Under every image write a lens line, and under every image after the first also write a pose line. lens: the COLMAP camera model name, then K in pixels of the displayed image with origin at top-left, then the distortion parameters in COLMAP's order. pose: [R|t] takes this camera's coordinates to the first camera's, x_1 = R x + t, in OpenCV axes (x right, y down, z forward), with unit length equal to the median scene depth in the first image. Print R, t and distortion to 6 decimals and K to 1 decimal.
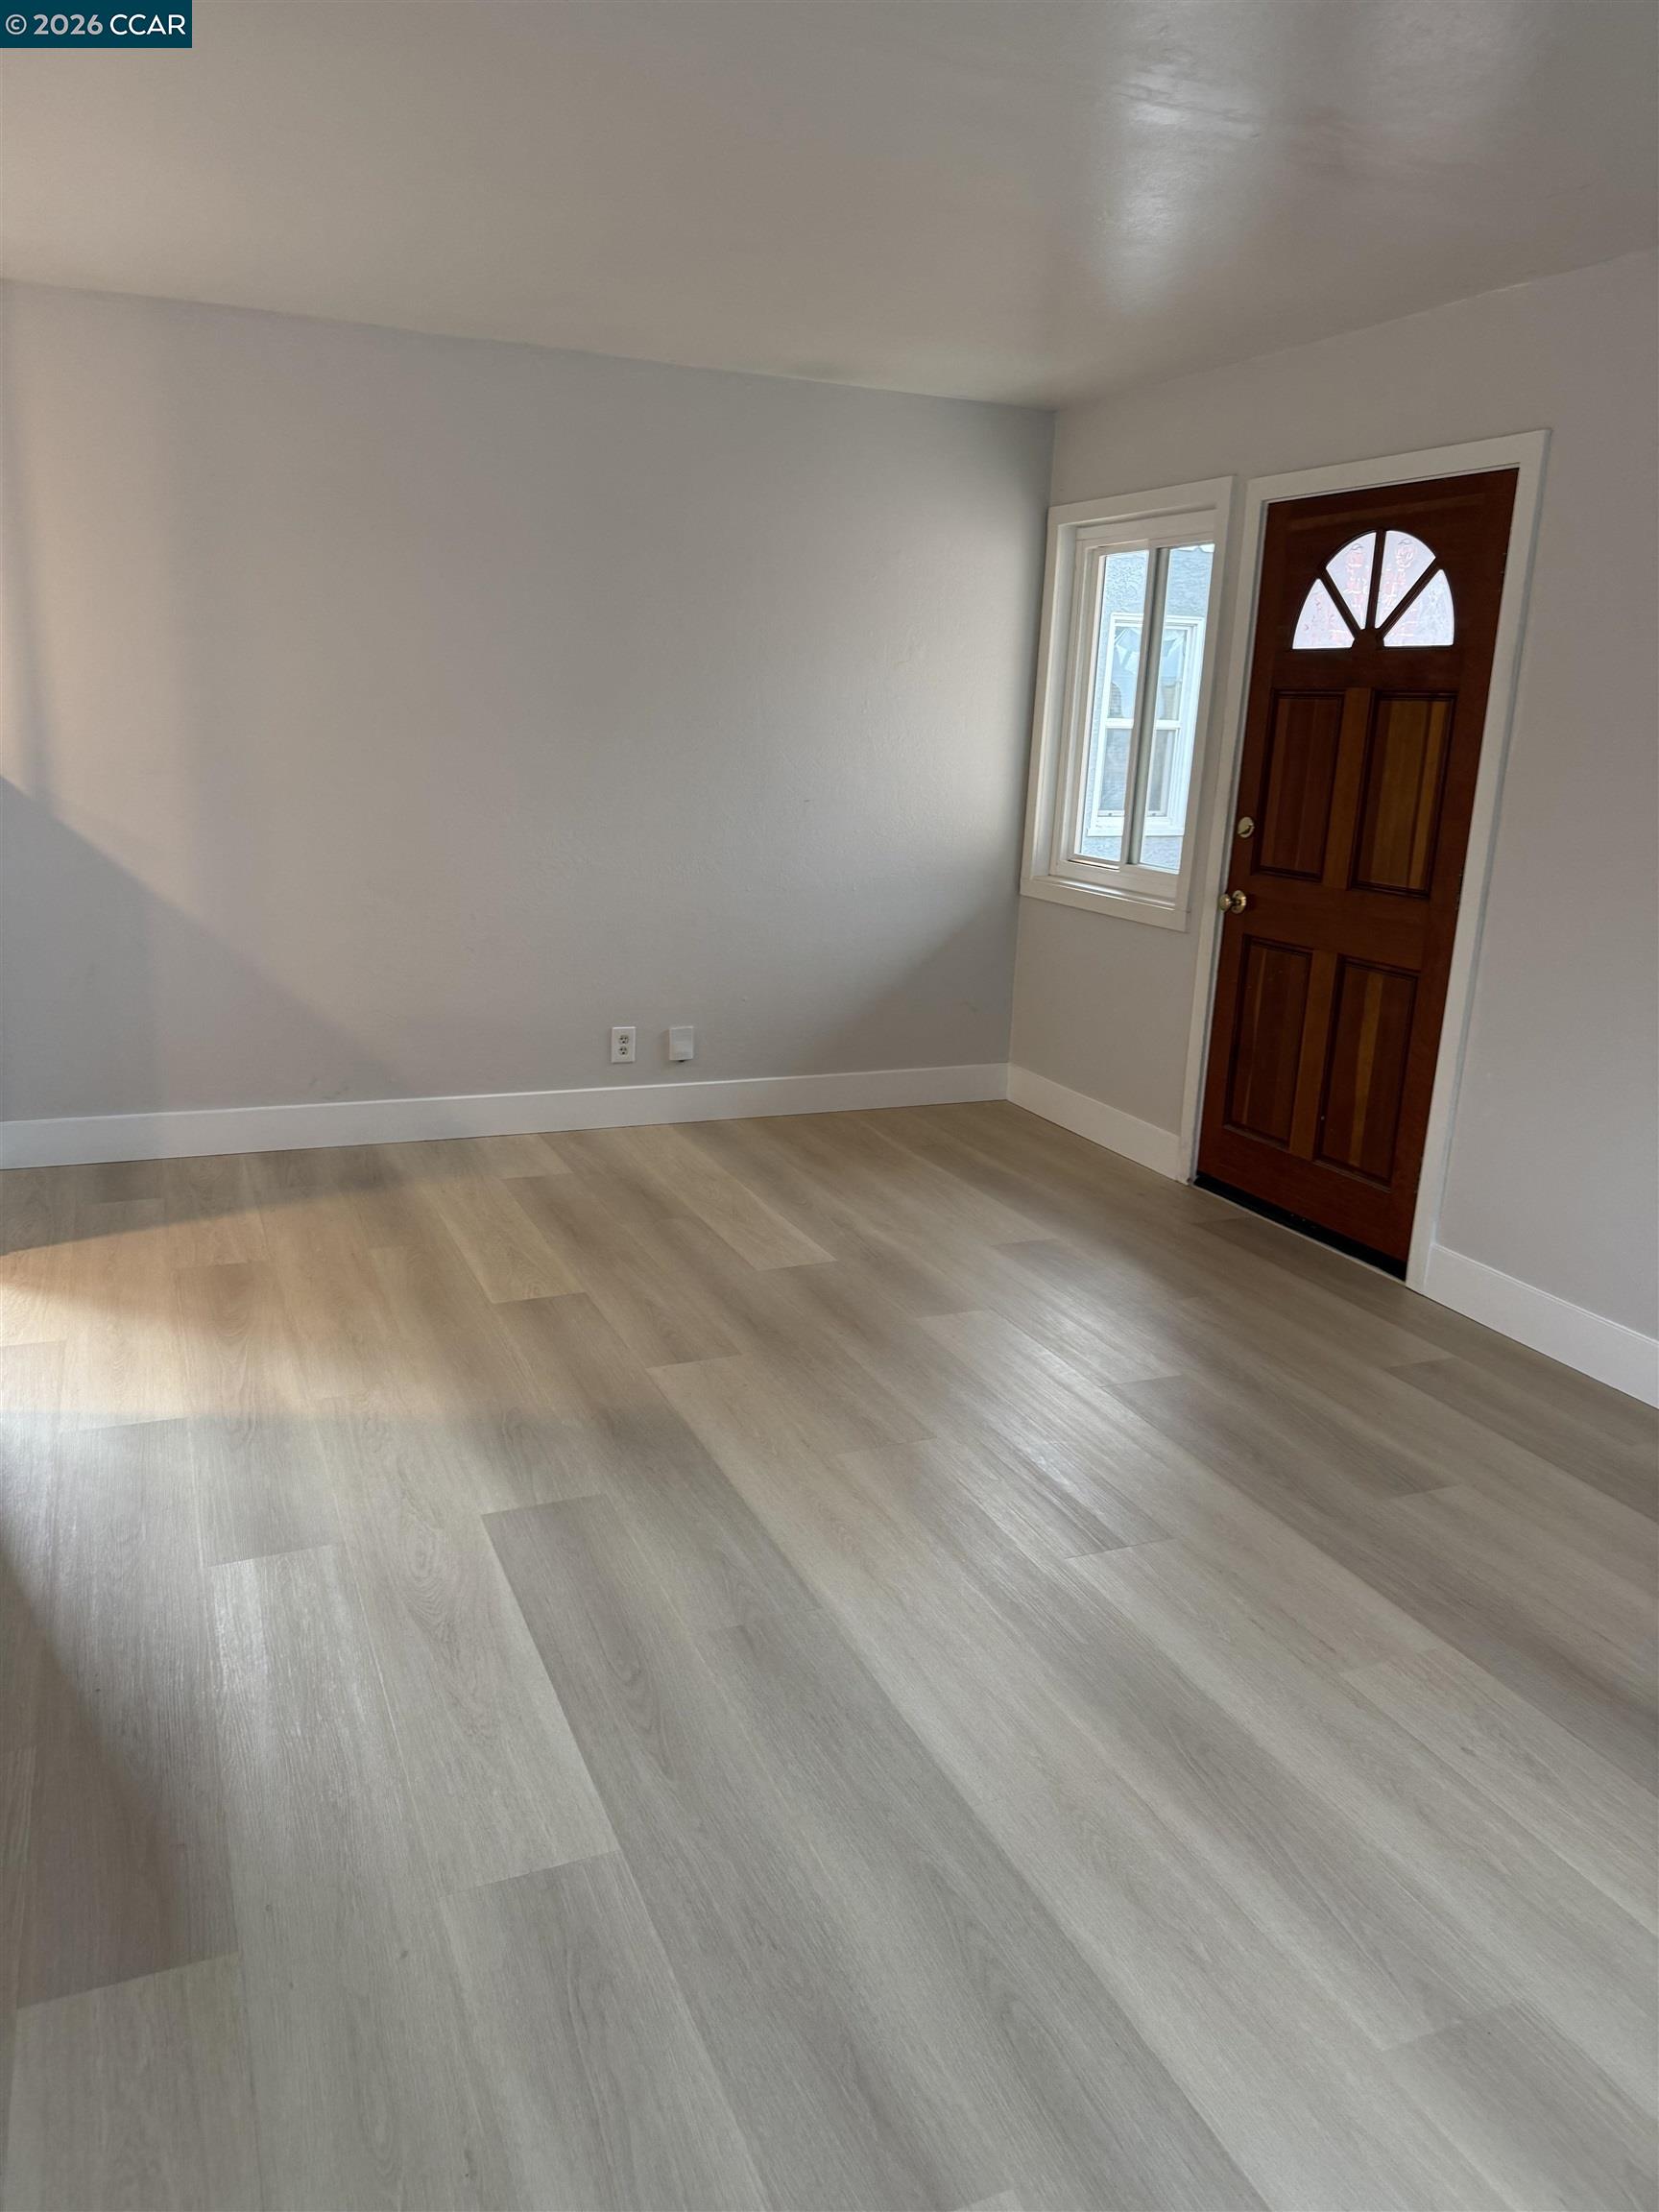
lens RADIAL K [[1547.8, 0, 819.5], [0, 1547.8, 1109.8], [0, 0, 1]] dist [0.114500, -0.178288]
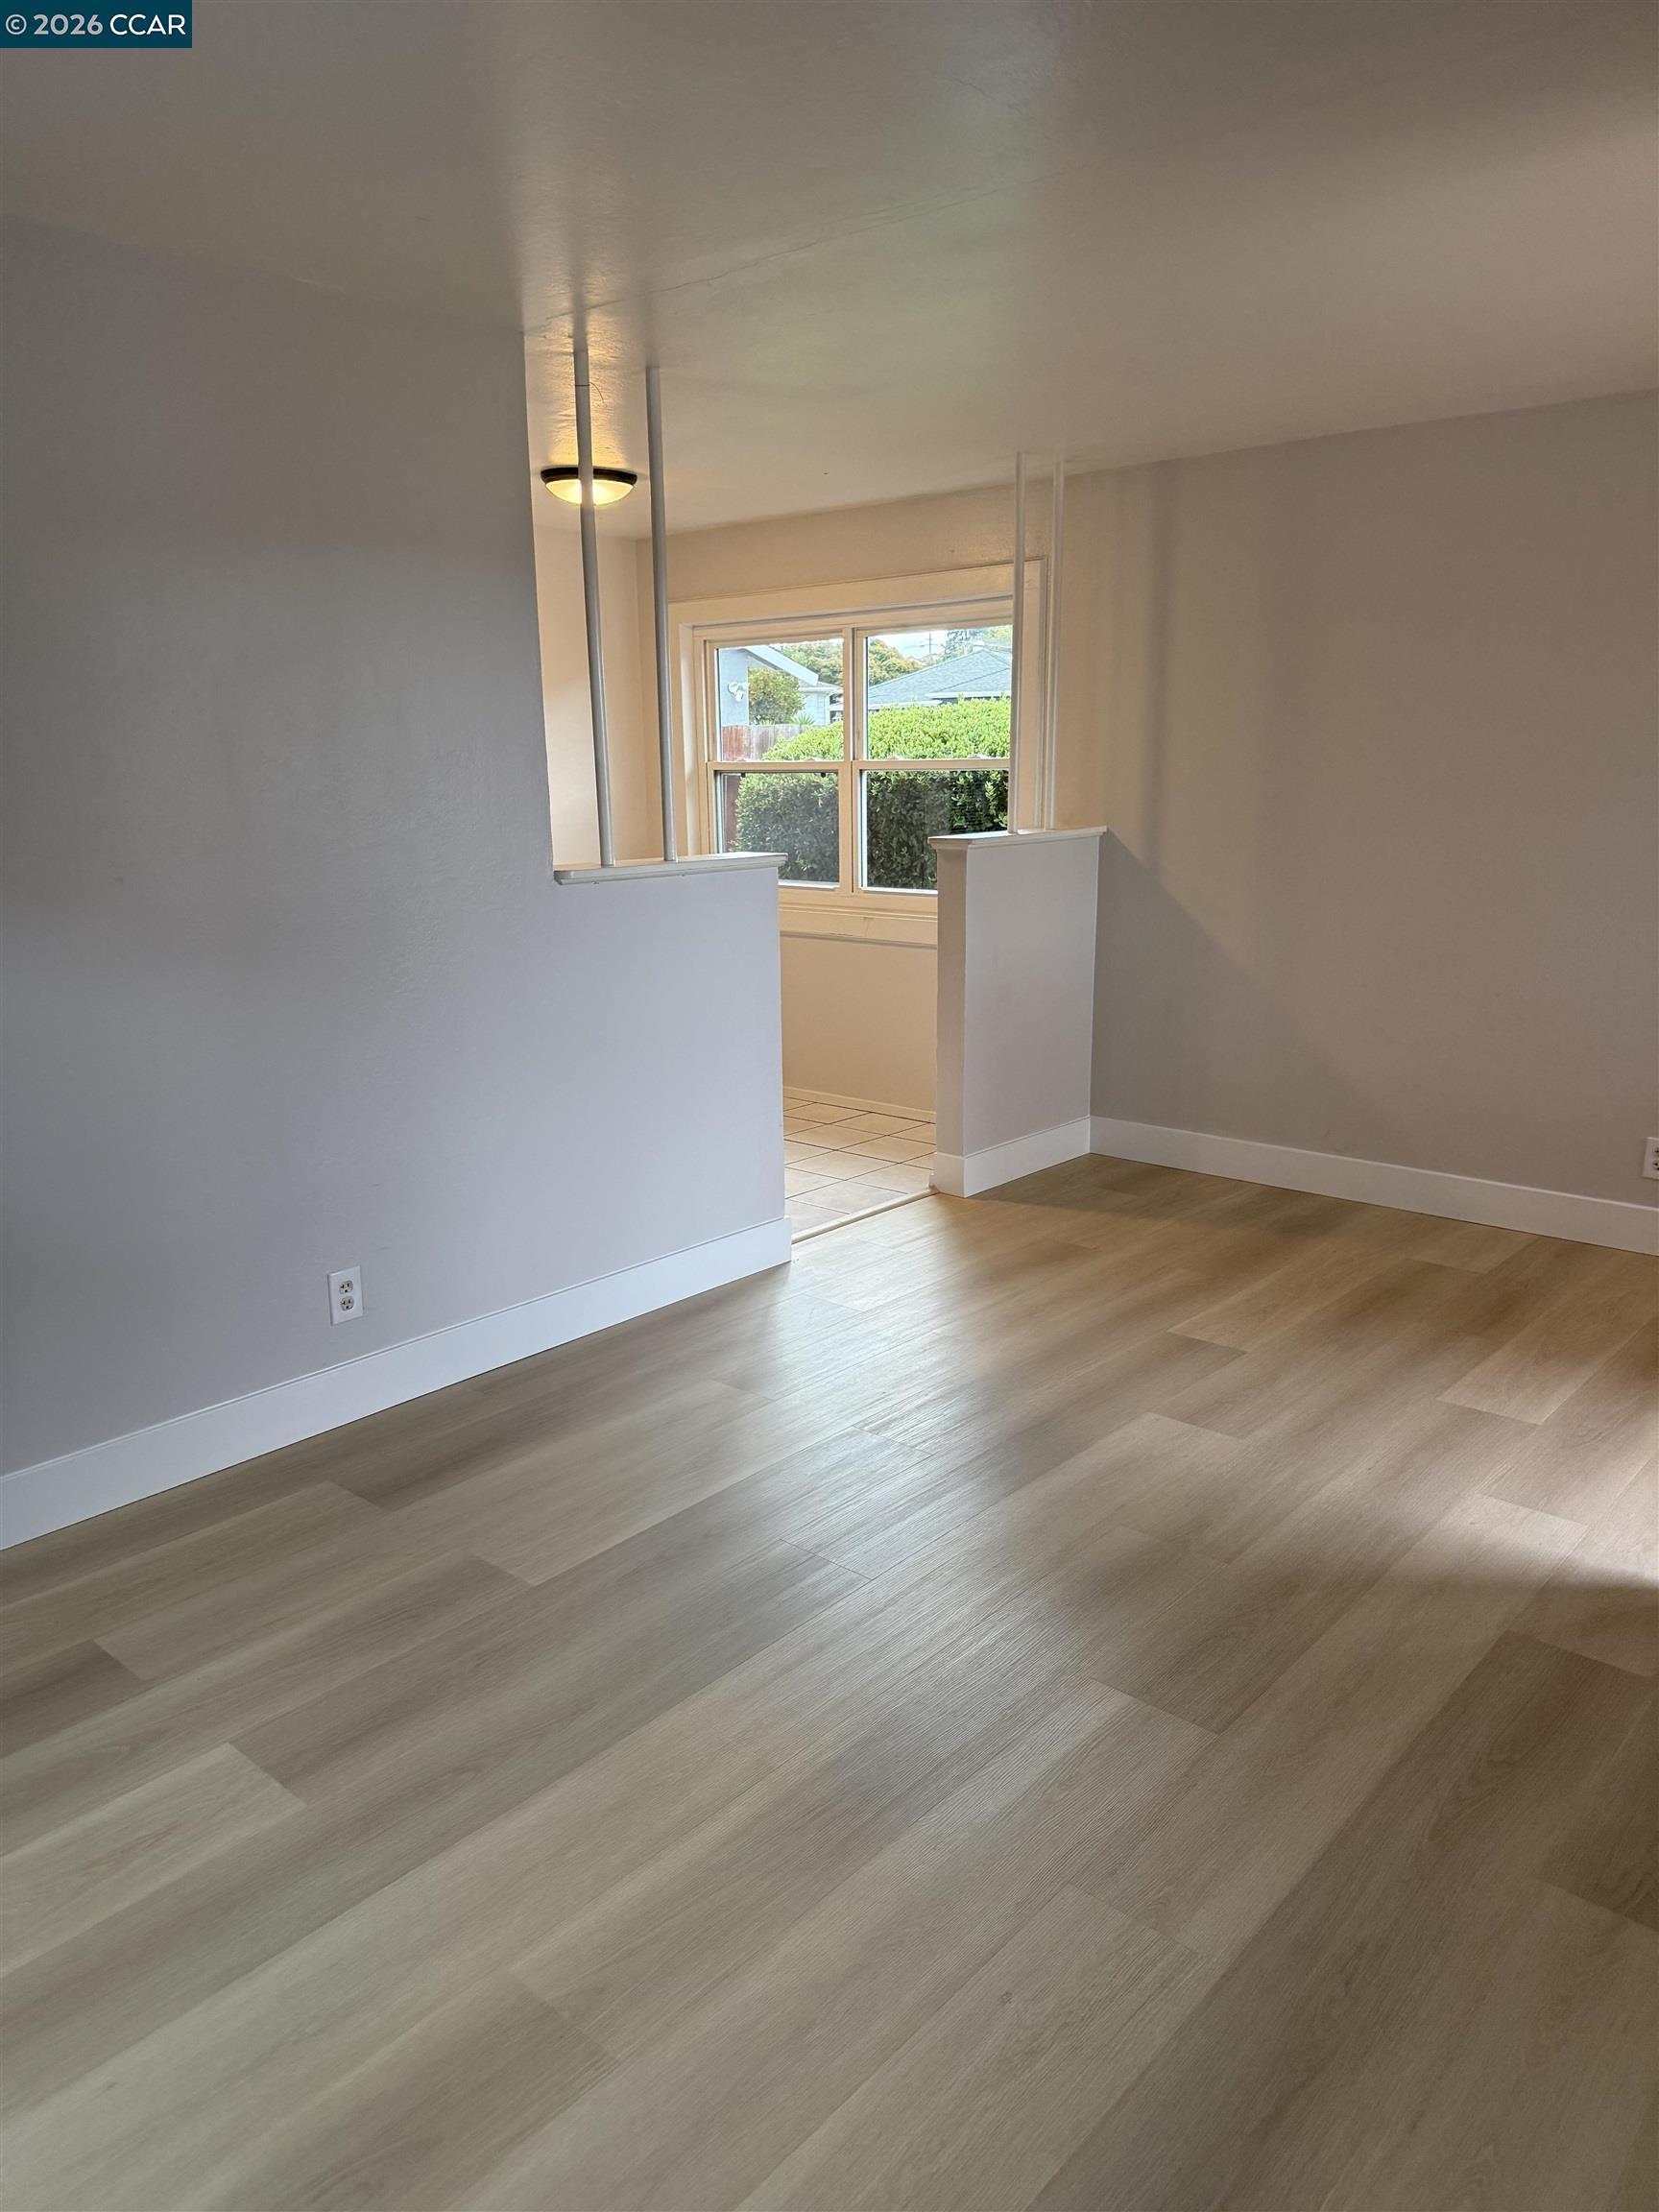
lens RADIAL K [[1554.6, 0, 835.2], [0, 1554.6, 1104.0], [0, 0, 1]] dist [0.089215, -0.112102]
pose [[0.427670, 0.151182, -0.891203, 0.737933], [-0.199798, 0.977340, 0.069915, -0.068721], [0.881578, 0.148160, 0.448184, 0.332395]]
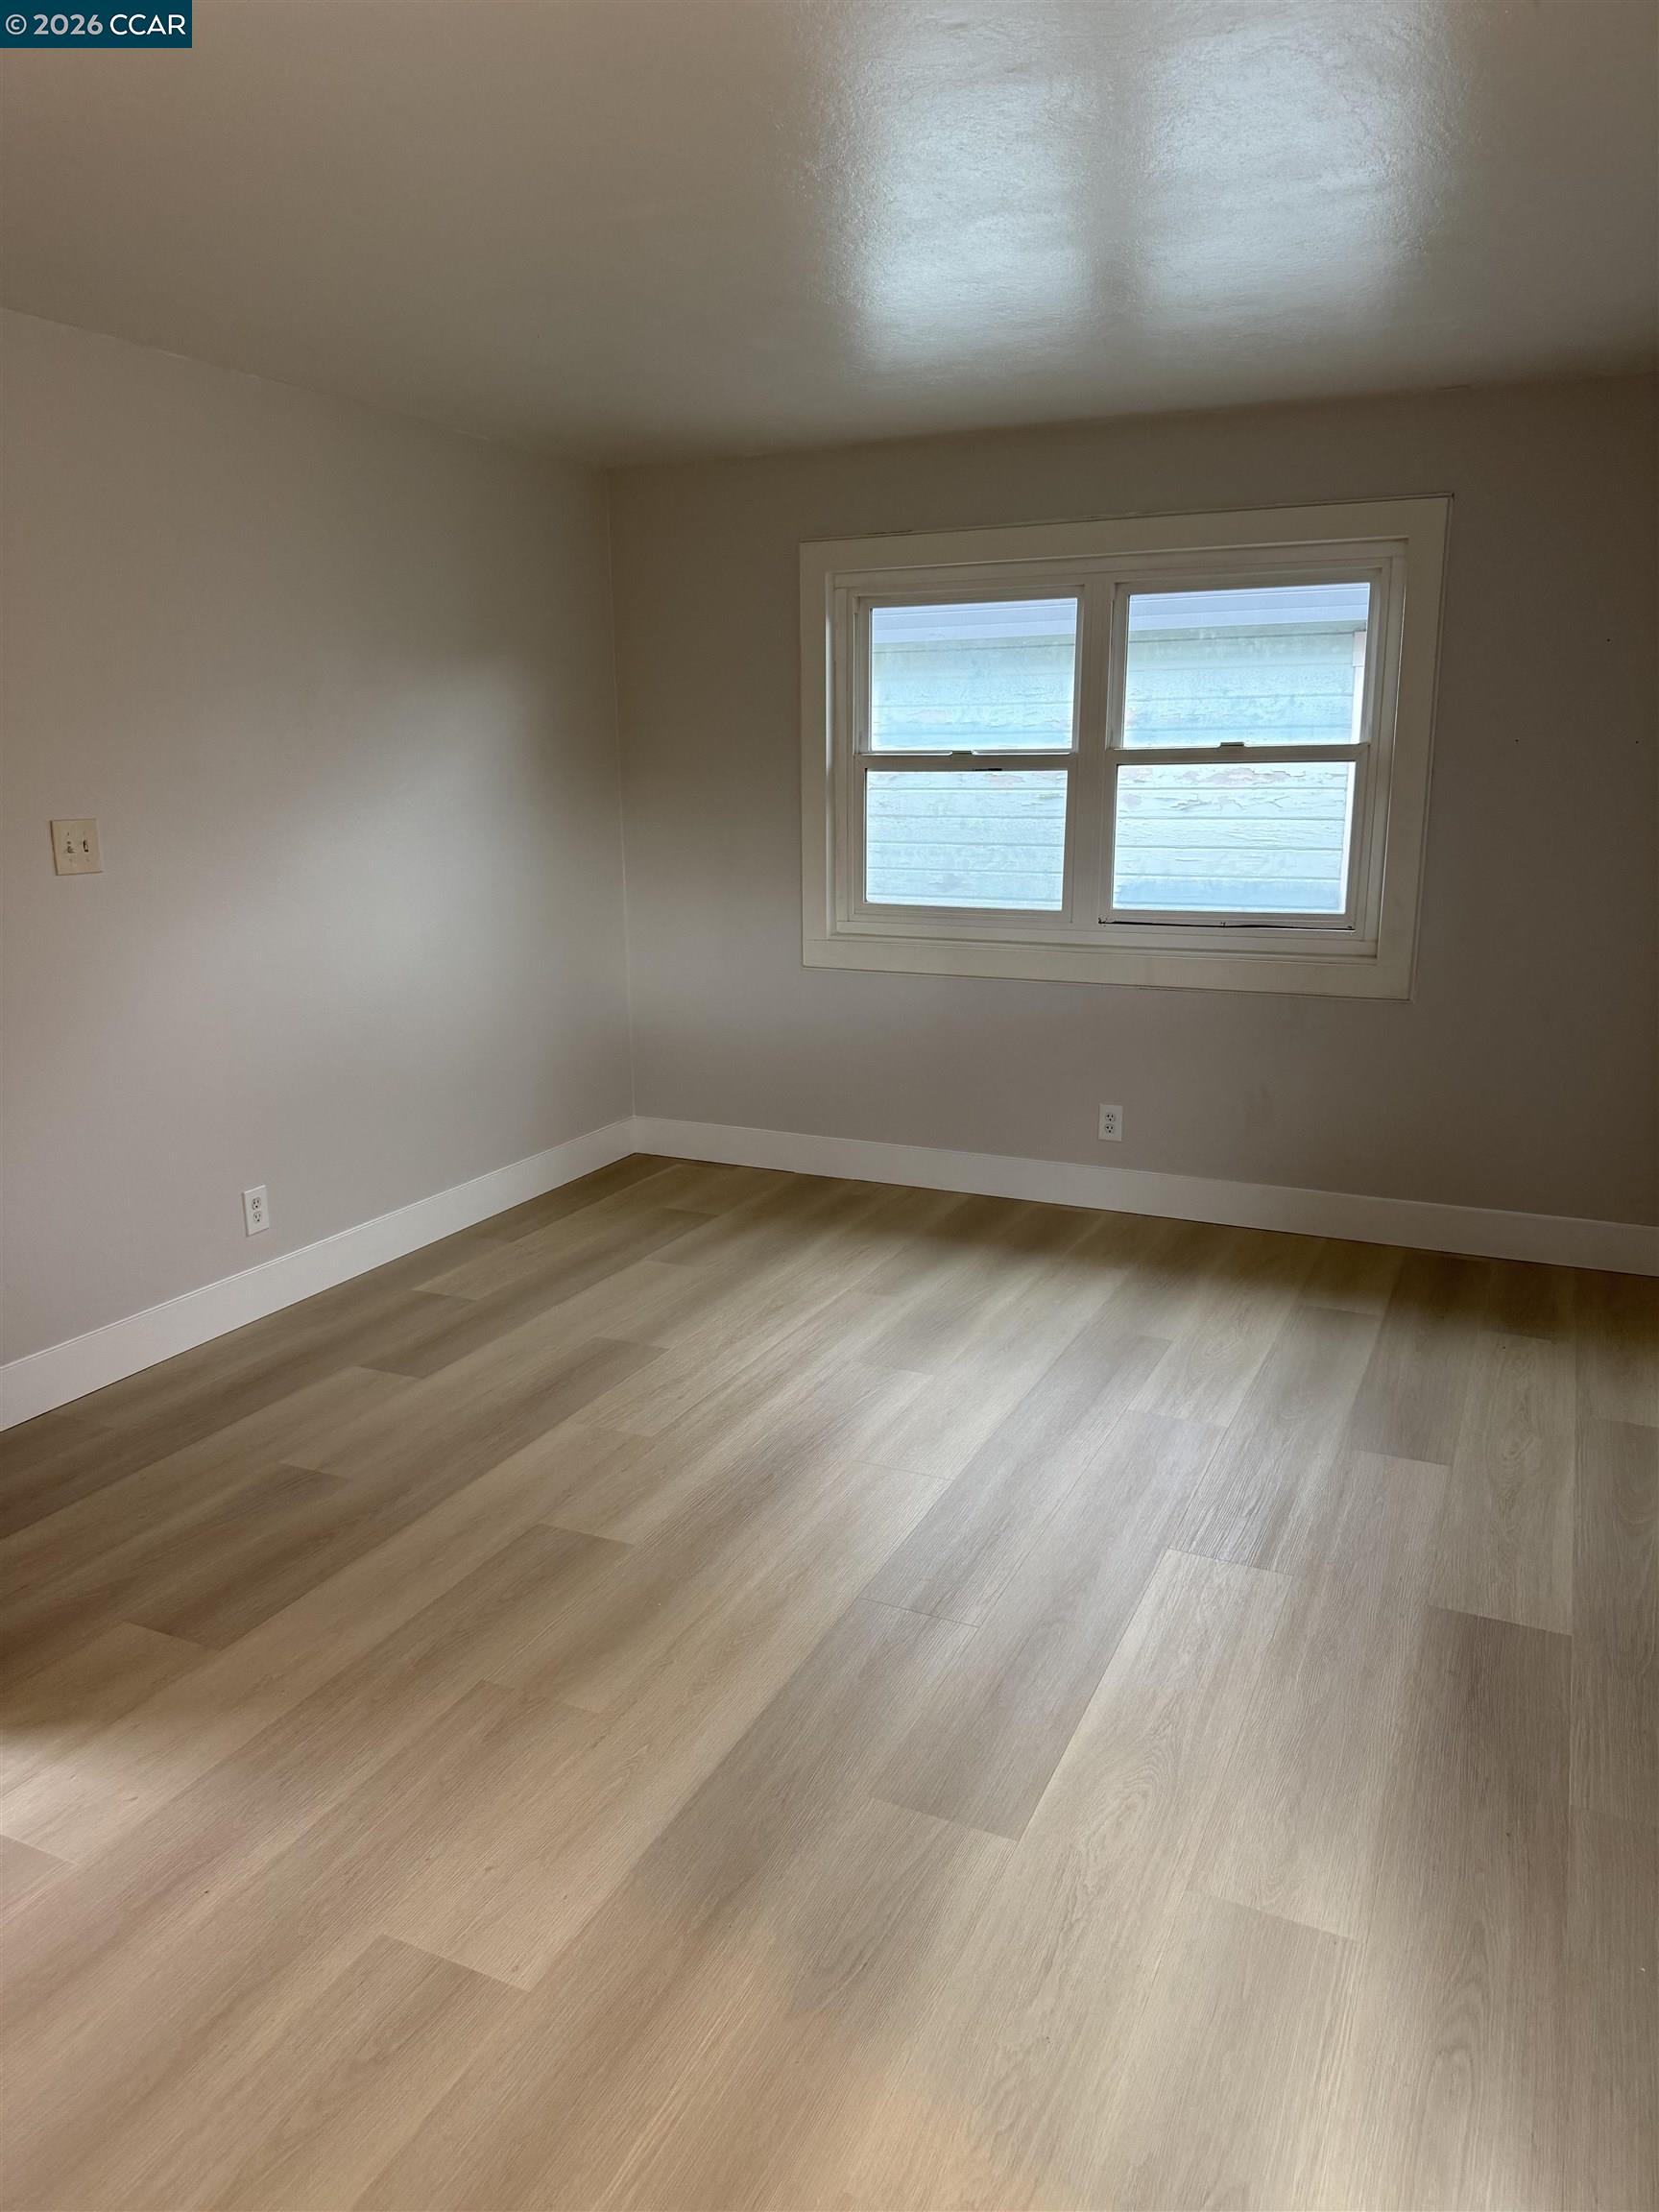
lens RADIAL K [[1554.6, 0, 835.2], [0, 1554.6, 1104.0], [0, 0, 1]] dist [0.089215, -0.112102]
pose [[-0.666126, -0.198751, 0.718871, -0.556860], [0.173666, 0.896016, 0.408651, -0.347393], [-0.725339, 0.397056, -0.562343, 1.173547]]
